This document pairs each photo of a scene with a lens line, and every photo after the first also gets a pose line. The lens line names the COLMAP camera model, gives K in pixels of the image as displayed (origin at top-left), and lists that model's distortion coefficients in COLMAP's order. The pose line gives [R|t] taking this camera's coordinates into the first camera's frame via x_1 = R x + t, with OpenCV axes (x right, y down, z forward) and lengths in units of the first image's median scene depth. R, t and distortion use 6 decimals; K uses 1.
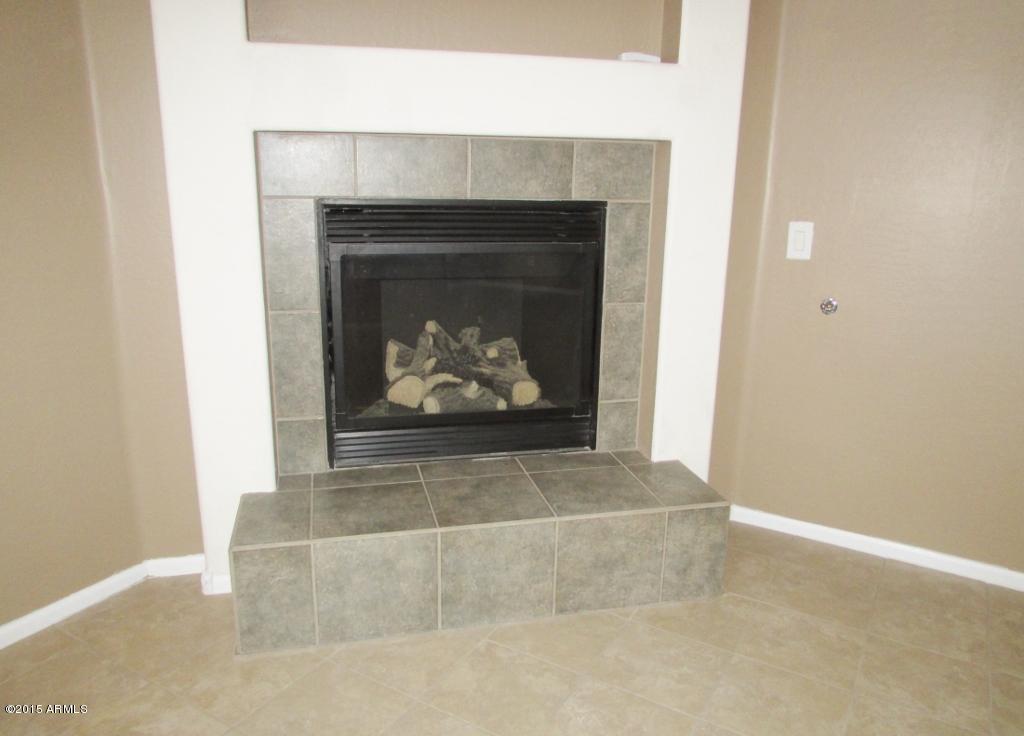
lens RADIAL K [[786.0, 0, 511.5], [0, 786.0, 371.0], [0, 0, 1]] dist [-0.000440, 0.000206]
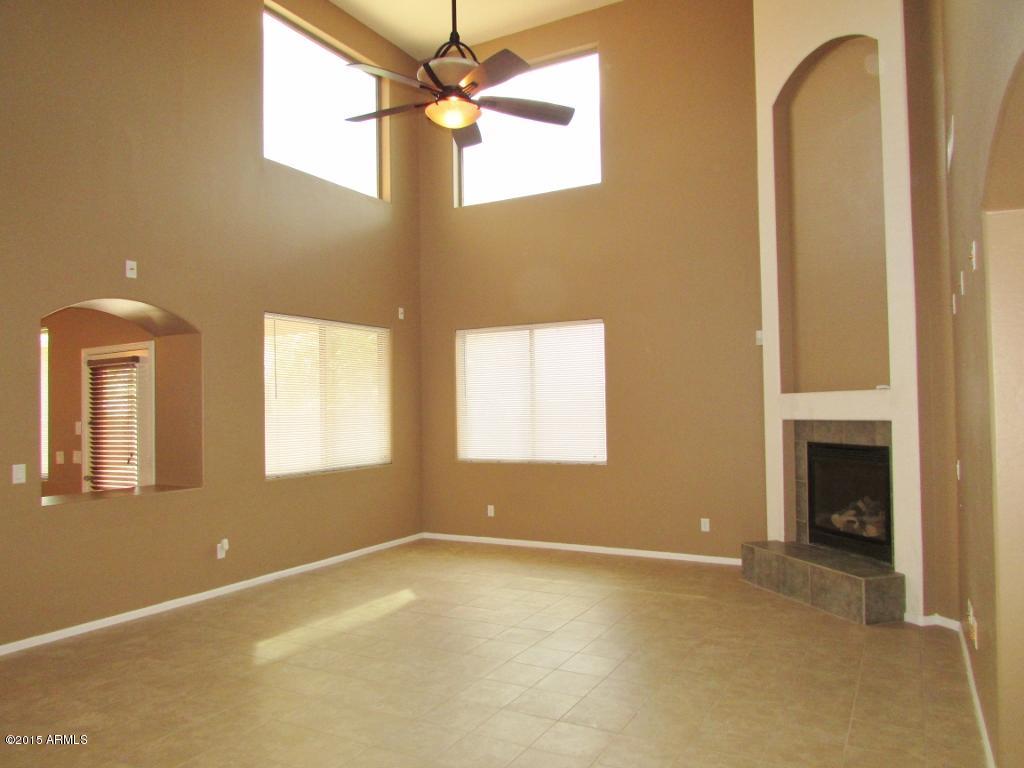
lens RADIAL K [[727.6, 0, 514.6], [0, 727.6, 382.0], [0, 0, 1]] dist [-0.026610, 0.010404]
pose [[0.043114, -0.059765, -0.997281, 2.333845], [-0.245443, 0.966984, -0.068560, 0.011938], [0.968452, 0.247732, 0.027021, -0.152725]]
